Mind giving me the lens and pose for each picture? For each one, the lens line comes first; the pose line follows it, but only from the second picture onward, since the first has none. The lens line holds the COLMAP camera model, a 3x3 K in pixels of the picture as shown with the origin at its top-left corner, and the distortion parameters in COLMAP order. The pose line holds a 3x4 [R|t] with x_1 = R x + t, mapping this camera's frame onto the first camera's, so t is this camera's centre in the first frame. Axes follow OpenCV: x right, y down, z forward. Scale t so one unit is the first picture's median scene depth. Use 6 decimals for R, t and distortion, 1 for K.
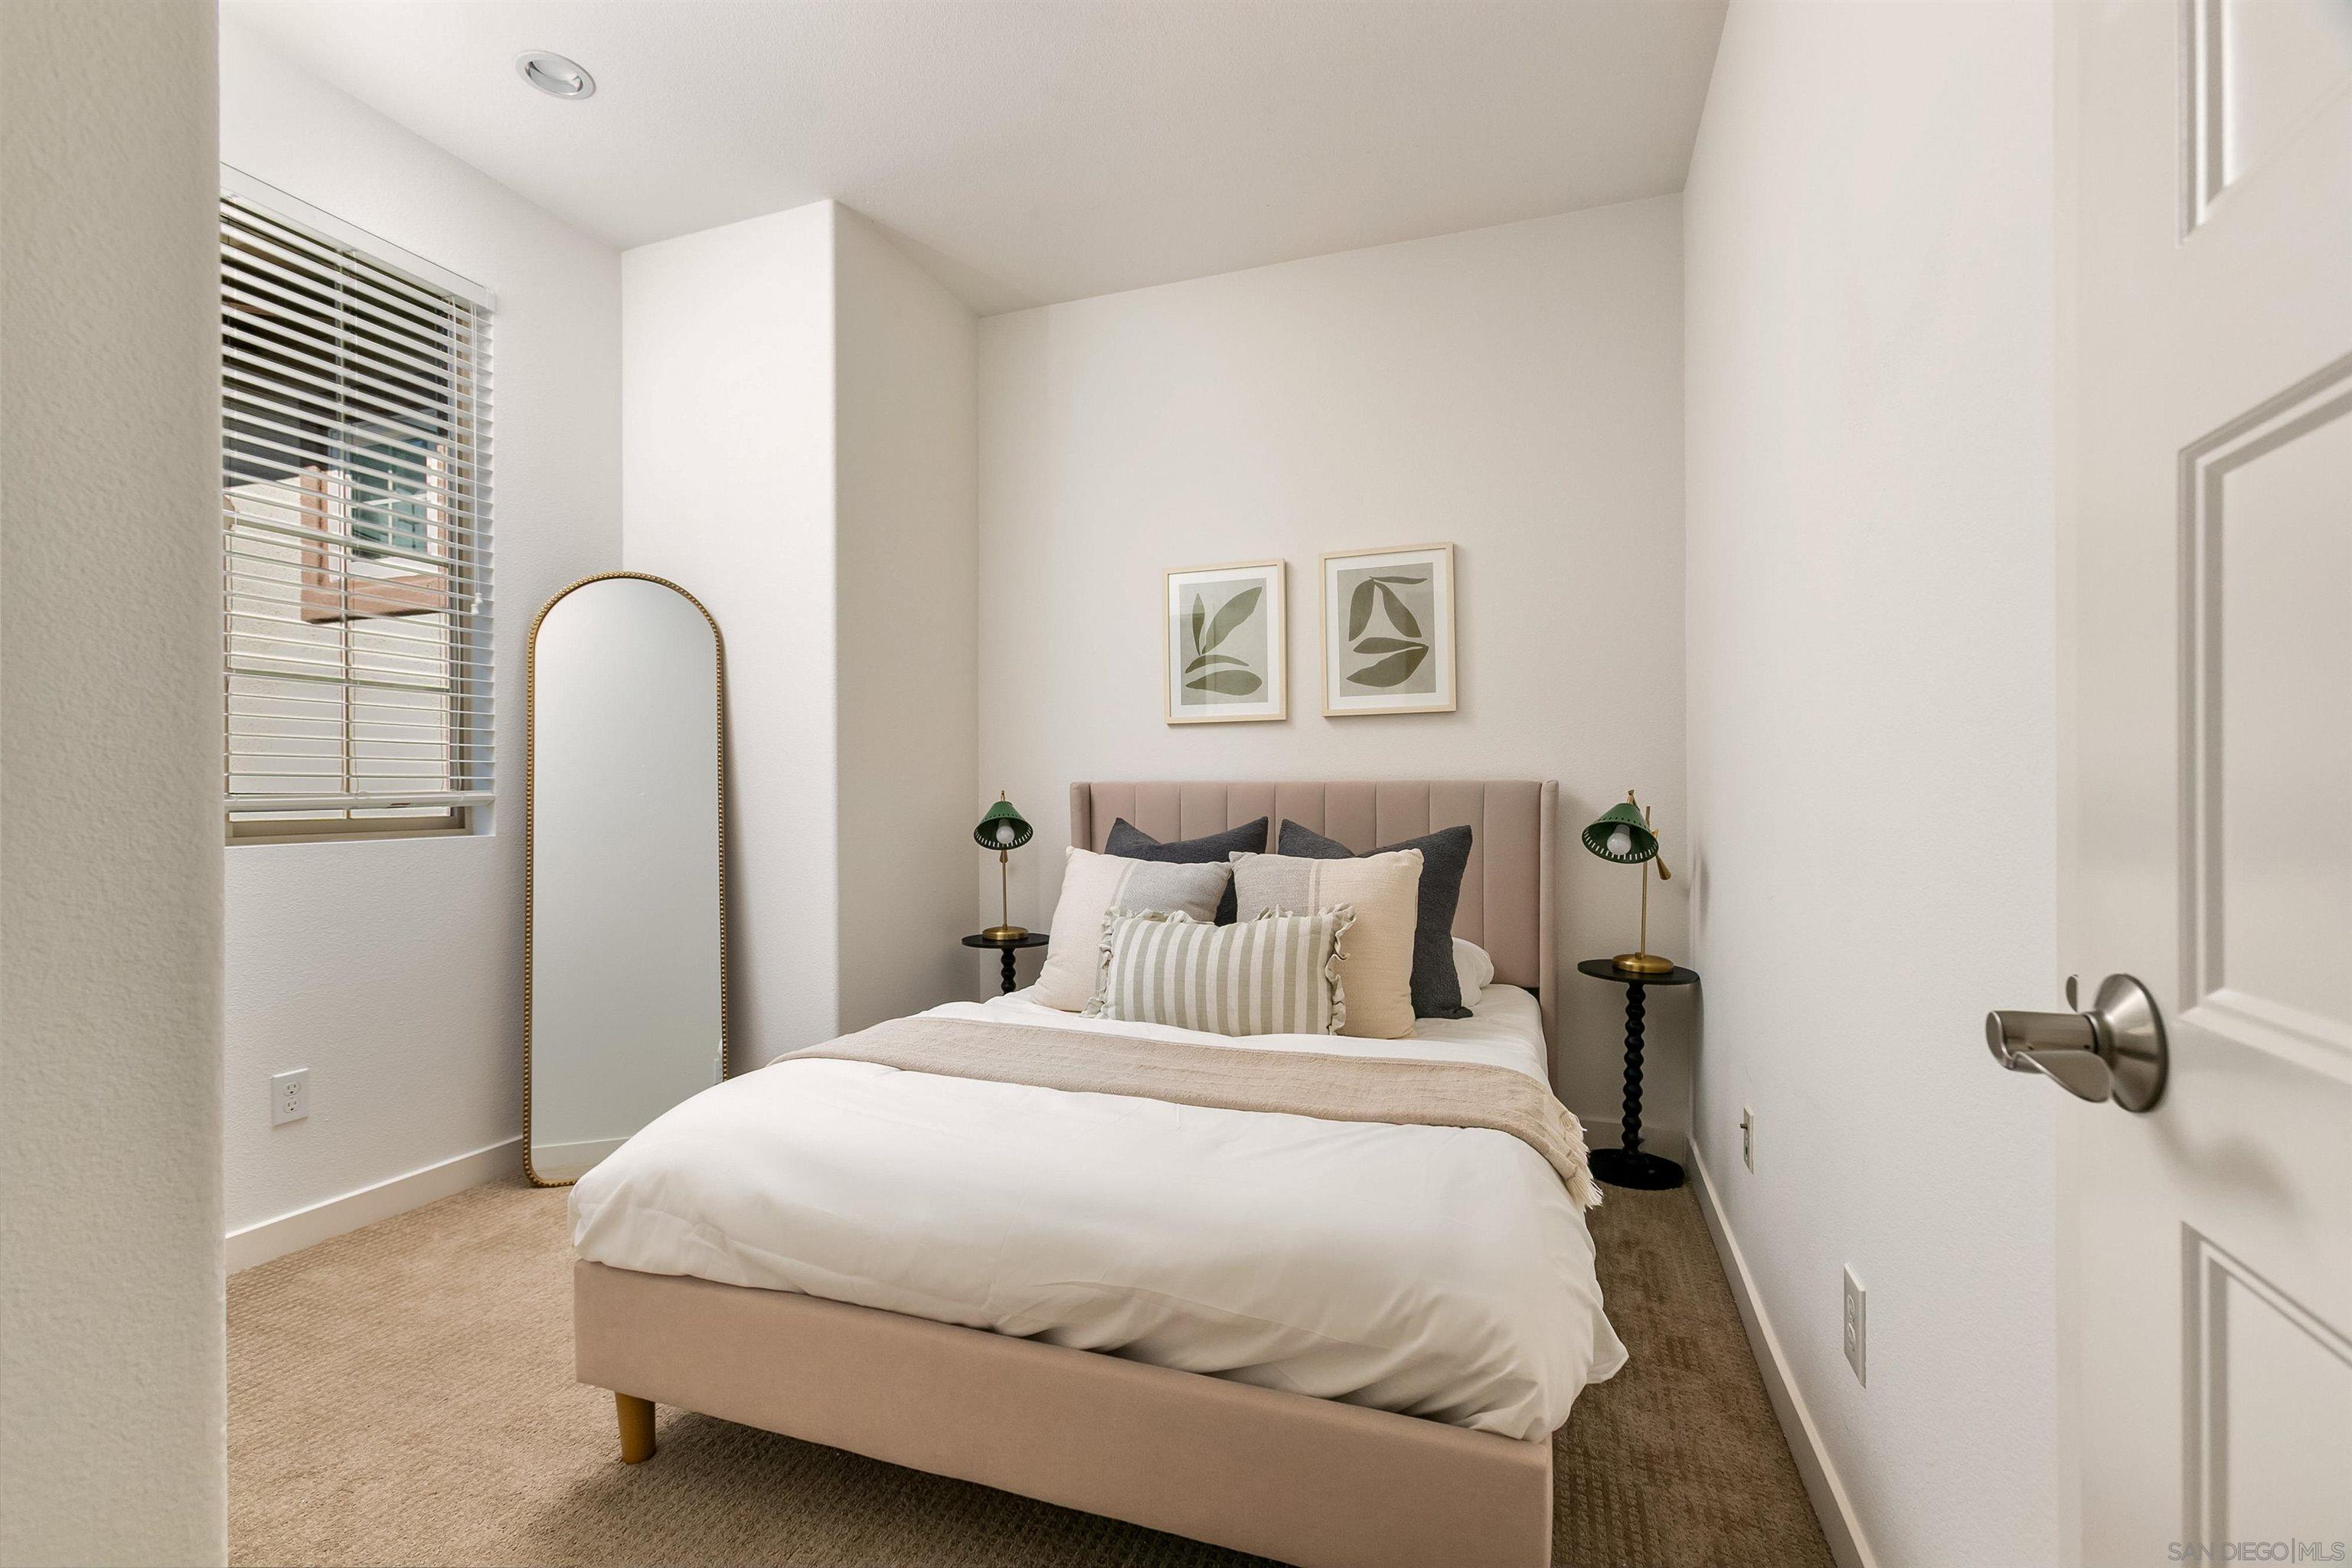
lens RADIAL K [[1034.5, 0, 1175.4], [0, 1034.5, 792.8], [0, 0, 1]] dist [-0.014860, 0.001071]
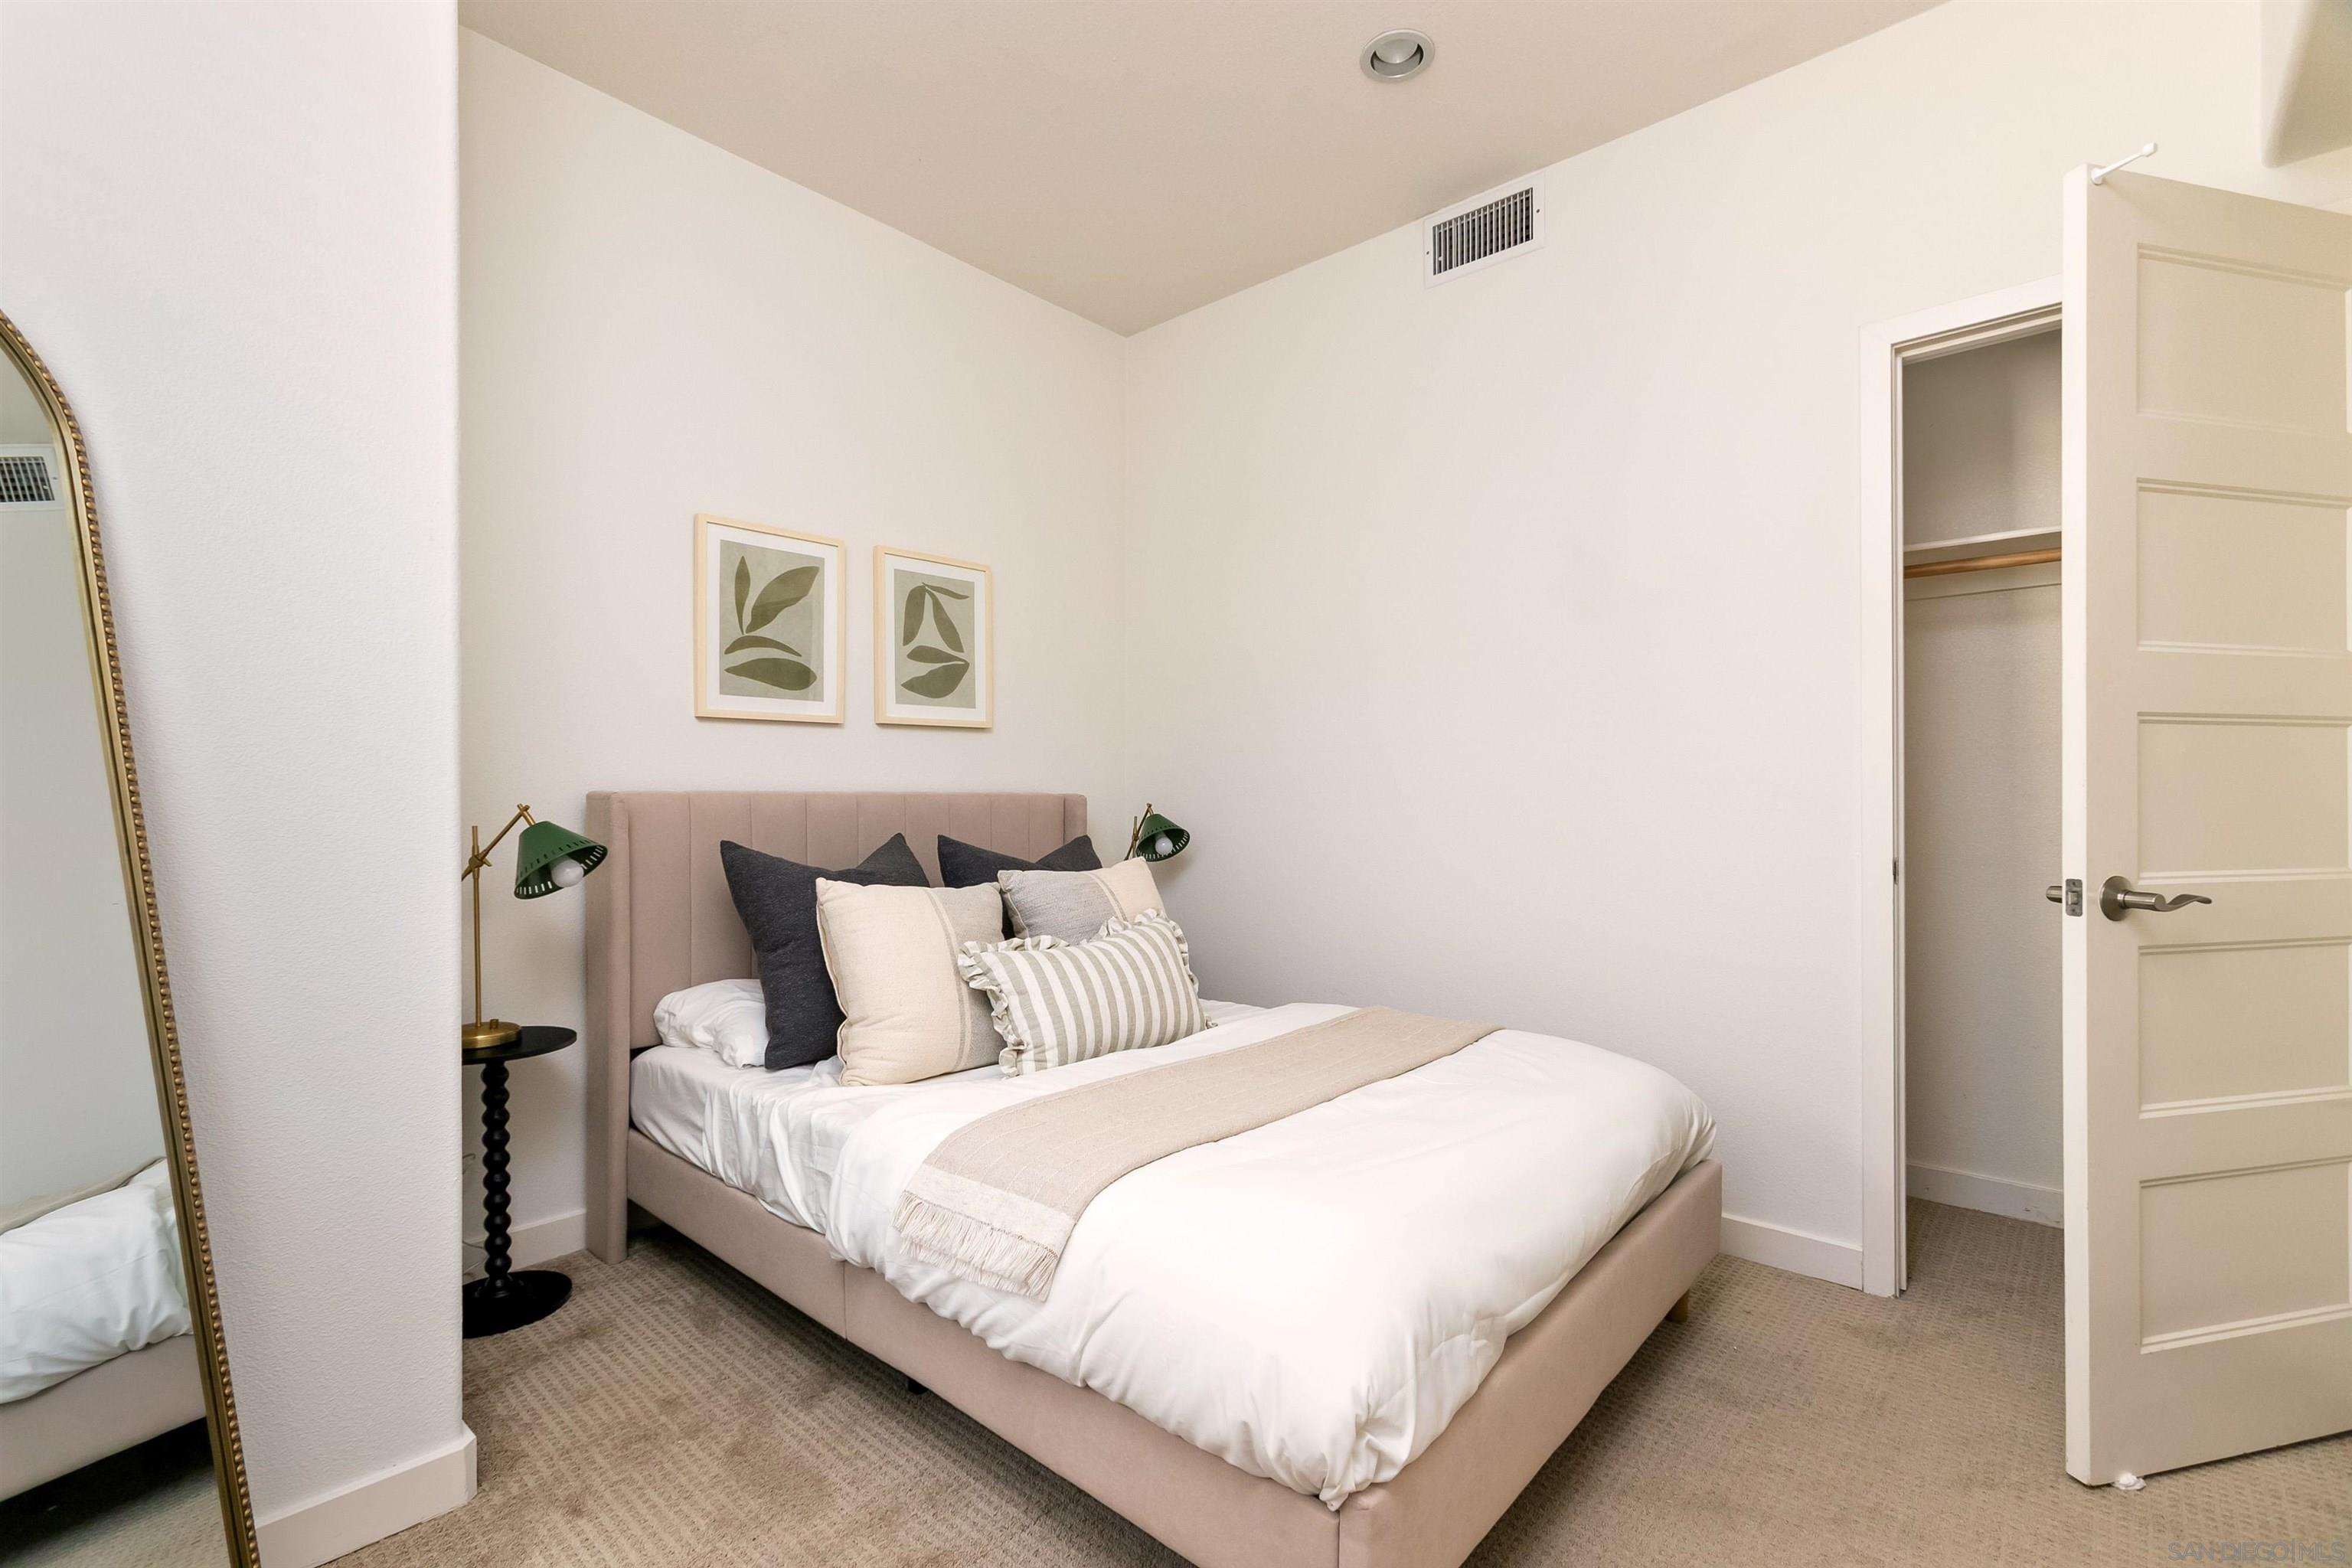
lens RADIAL K [[1034.5, 0, 1168.5], [0, 1034.5, 785.0], [0, 0, 1]] dist [-0.014860, 0.001071]
pose [[0.389804, 0.017993, 0.920722, -0.604702], [0.004925, 0.999754, -0.021622, 0.001817], [-0.920884, 0.012963, 0.389620, 0.412279]]
